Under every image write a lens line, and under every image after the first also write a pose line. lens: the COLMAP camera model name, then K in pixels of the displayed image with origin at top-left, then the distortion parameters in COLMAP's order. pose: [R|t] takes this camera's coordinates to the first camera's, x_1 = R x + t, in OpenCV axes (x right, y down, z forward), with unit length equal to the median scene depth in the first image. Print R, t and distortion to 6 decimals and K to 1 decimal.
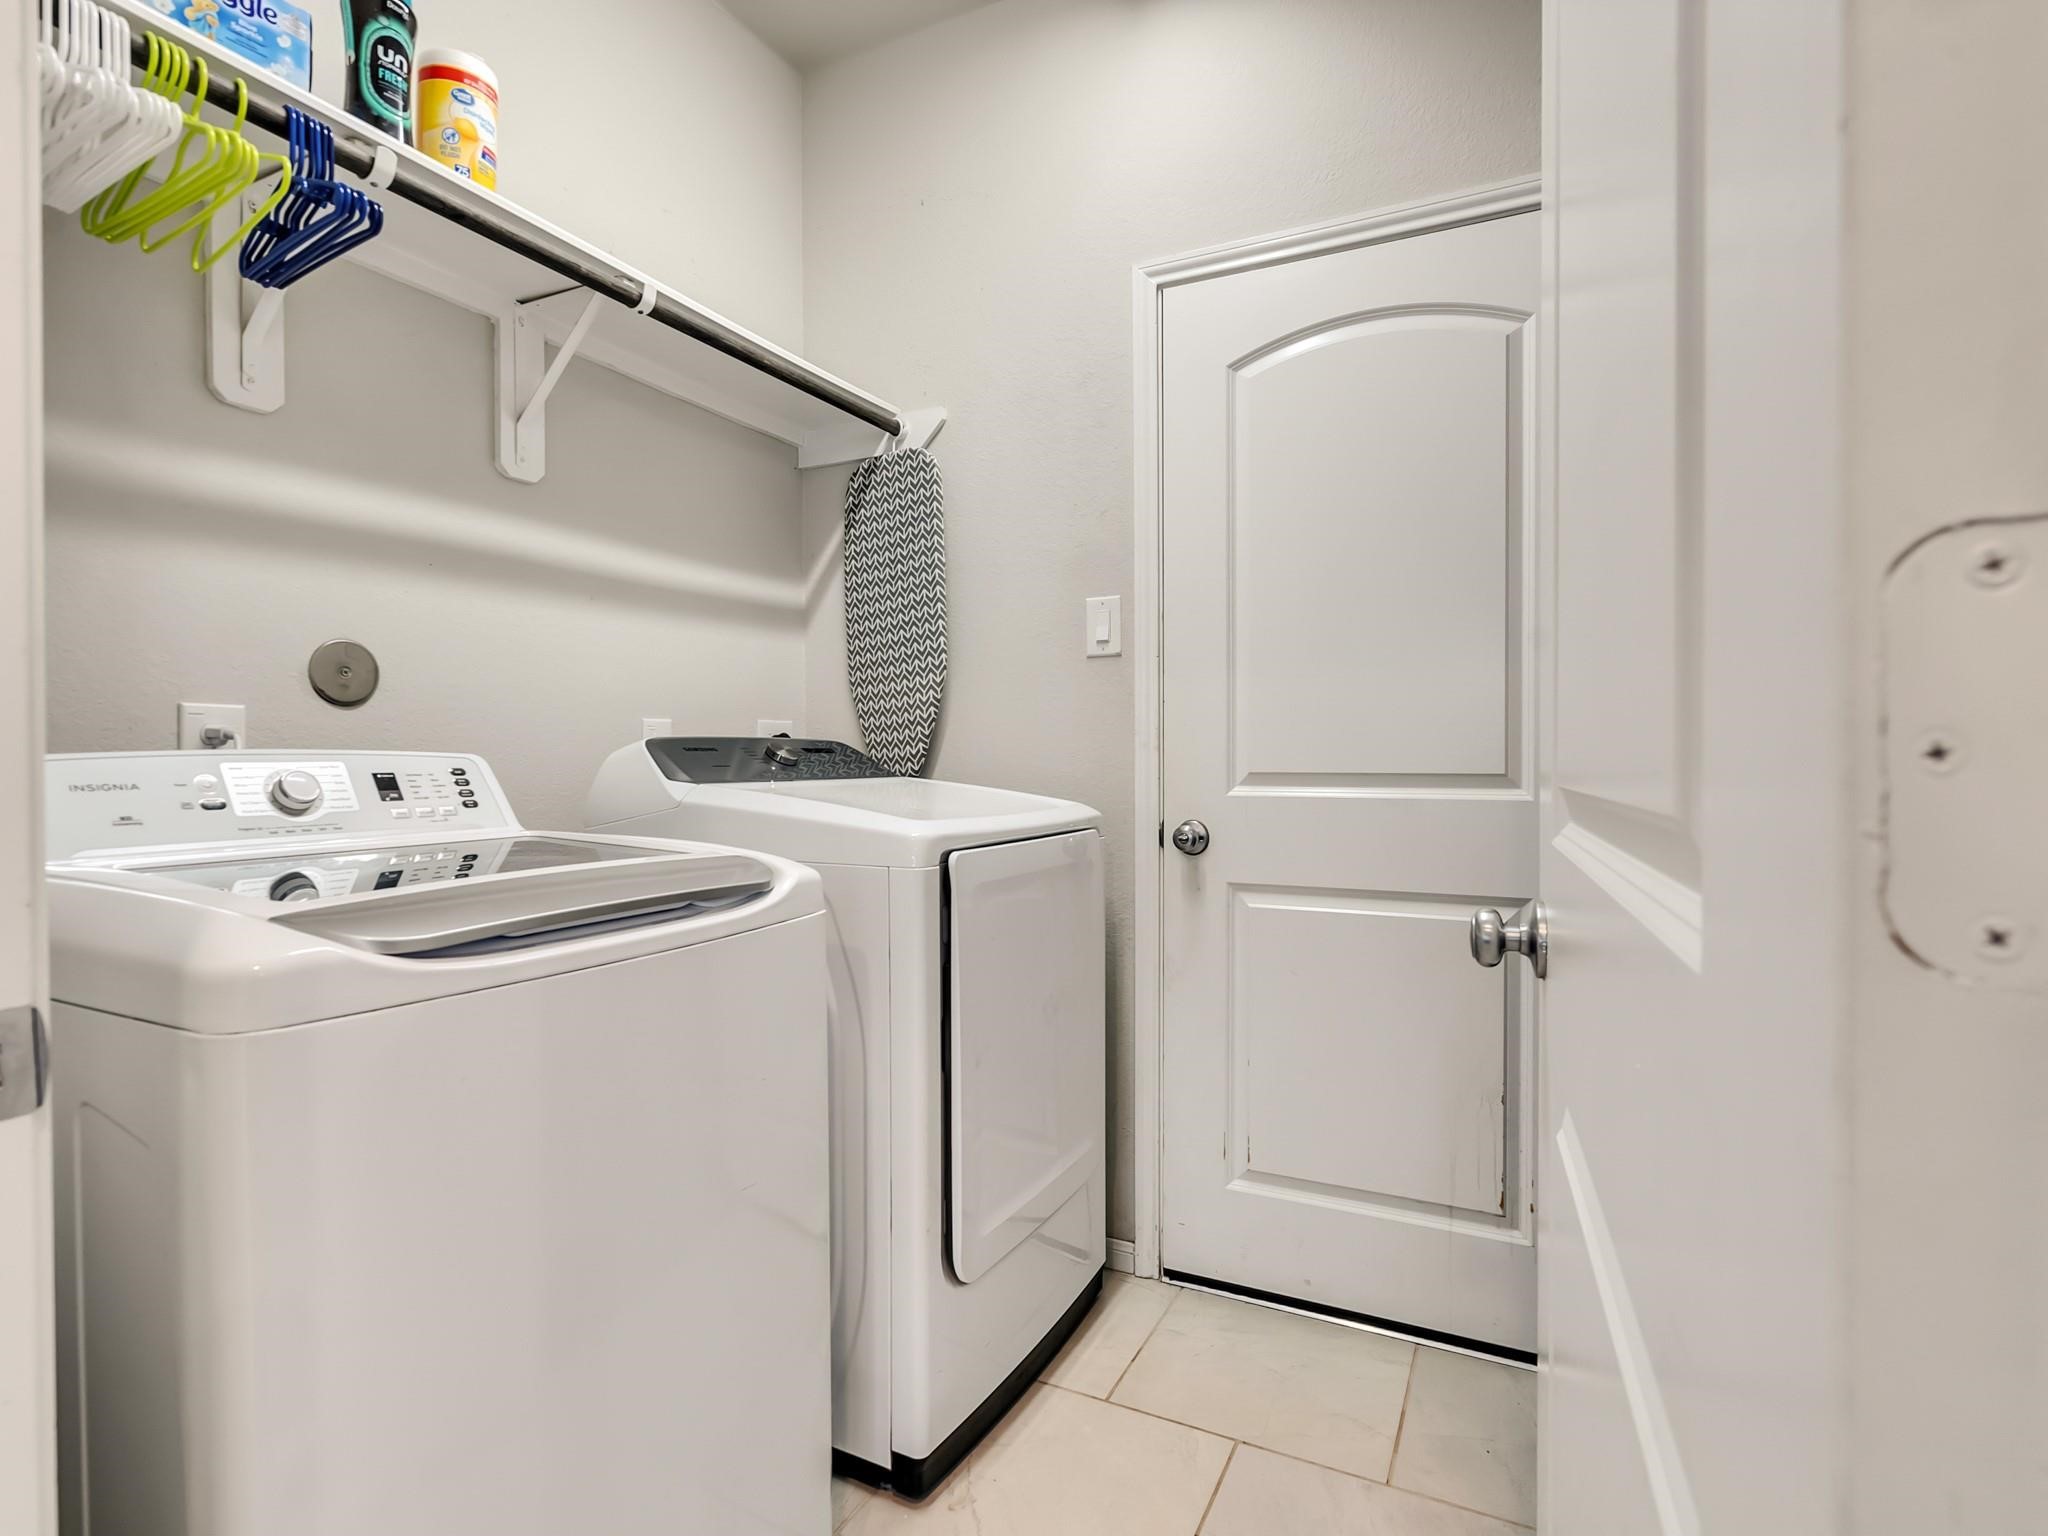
lens RADIAL K [[1045.4, 0, 1022.4], [0, 1045.4, 762.0], [0, 0, 1]] dist [0.001466, 0.000337]
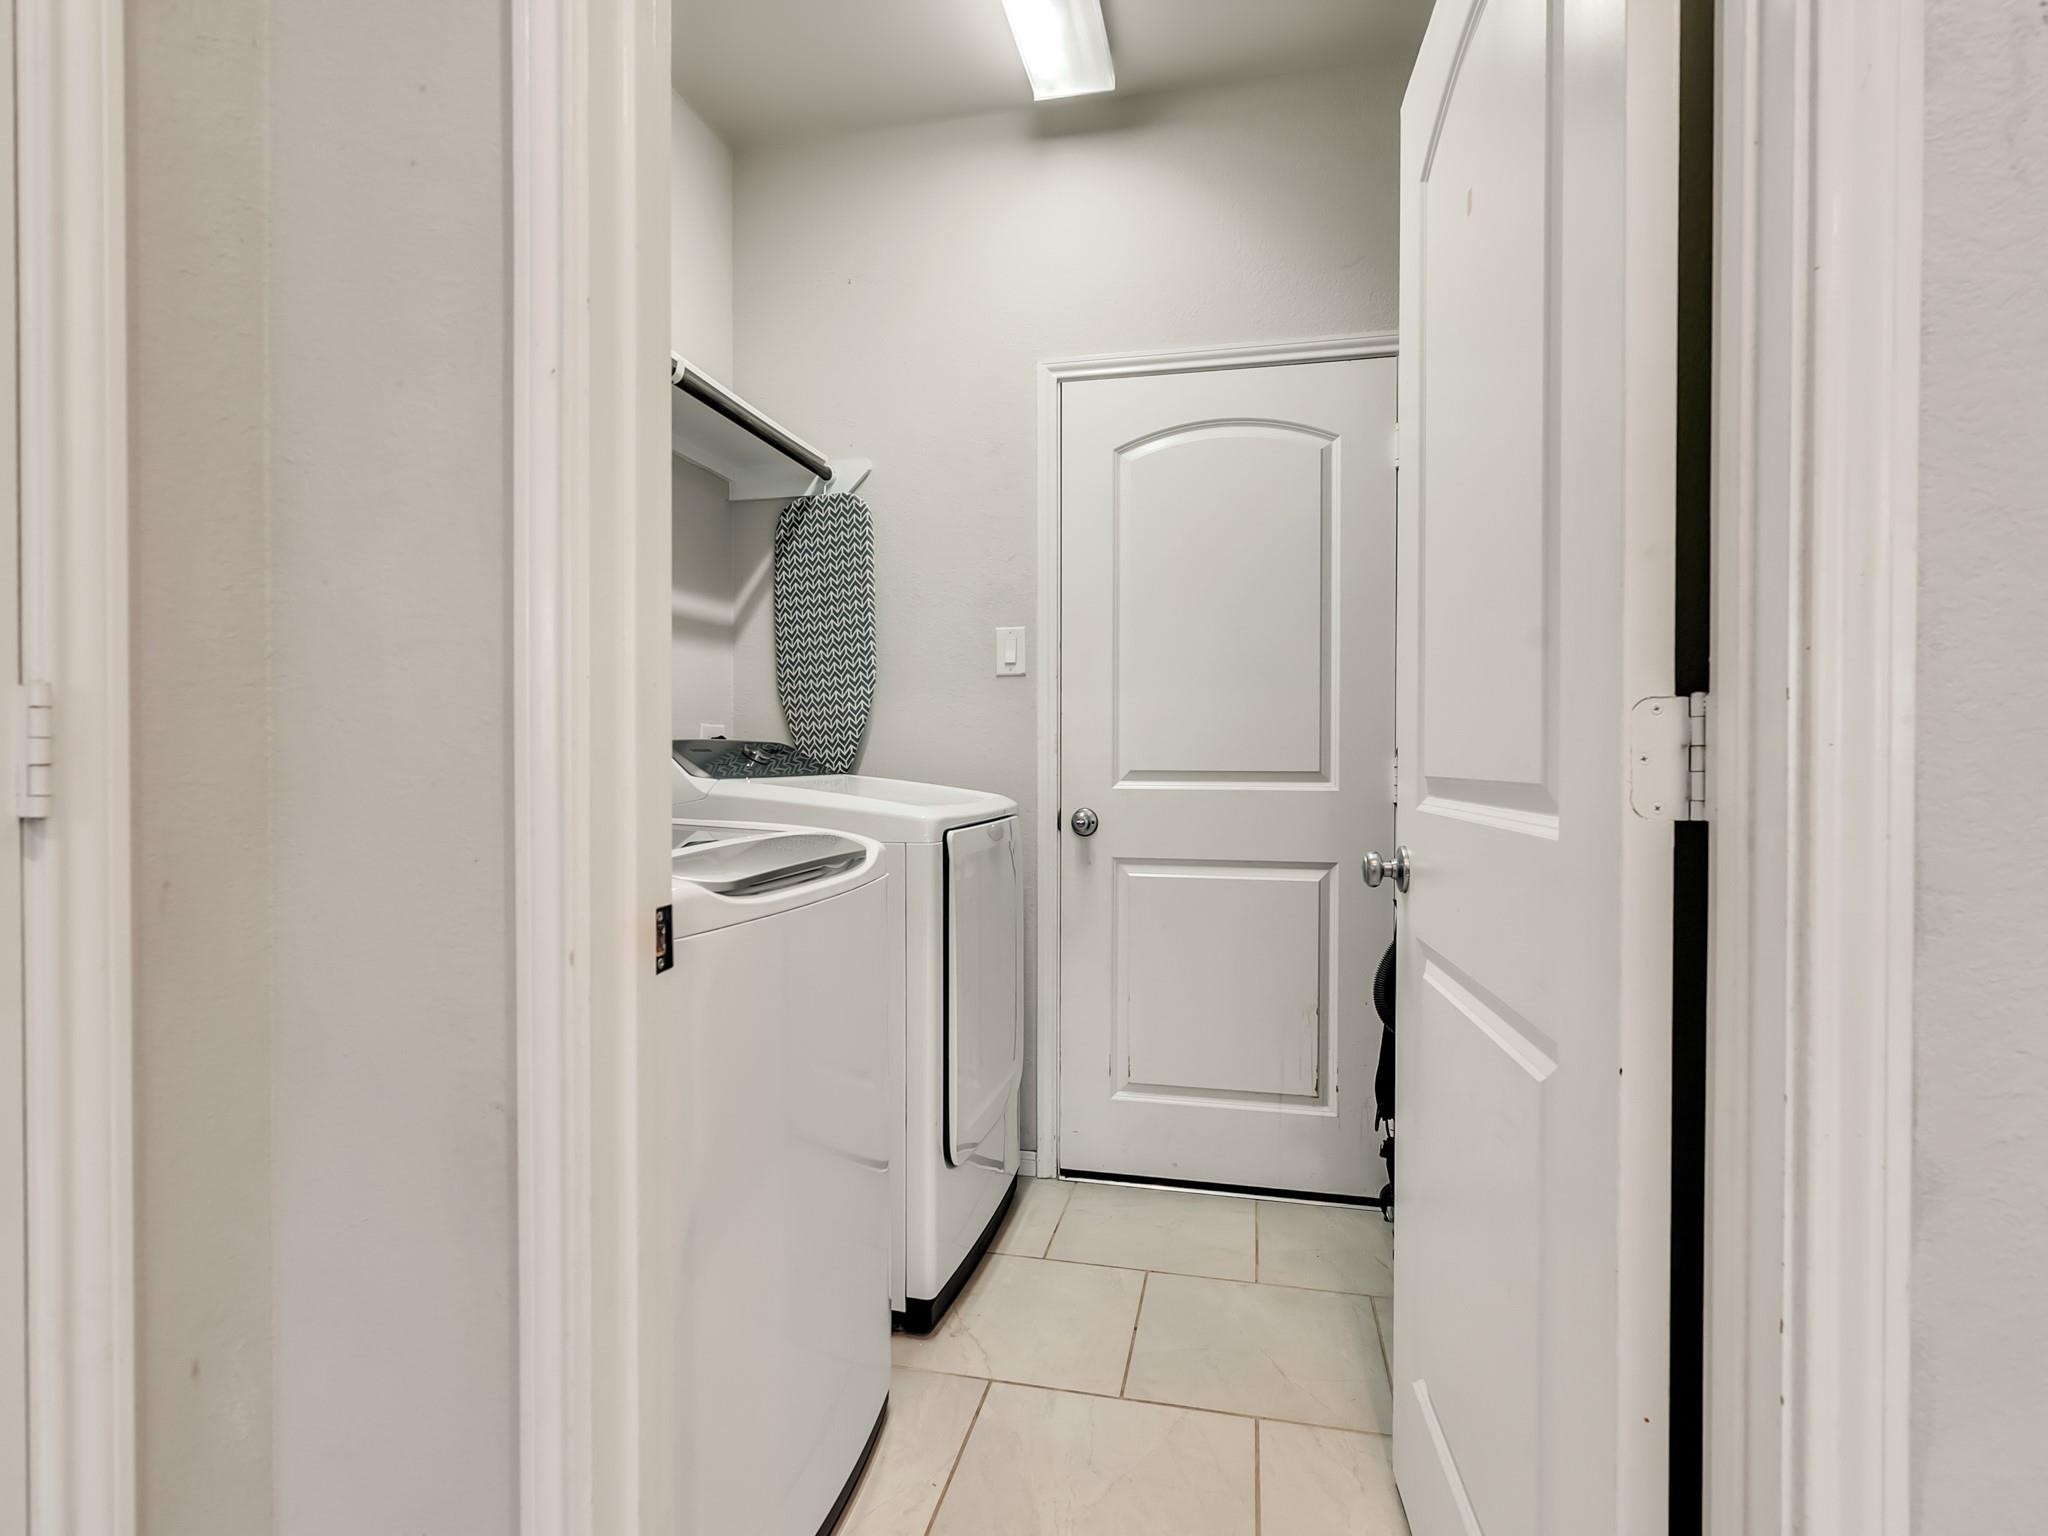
lens RADIAL K [[1045.4, 0, 1025.1], [0, 1045.4, 762.1], [0, 0, 1]] dist [0.001466, 0.000337]
pose [[0.970911, 0.002451, 0.239427, -0.209233], [-0.002338, 0.999997, -0.000757, 0.000984], [-0.239429, 0.000175, 0.970914, -0.202495]]
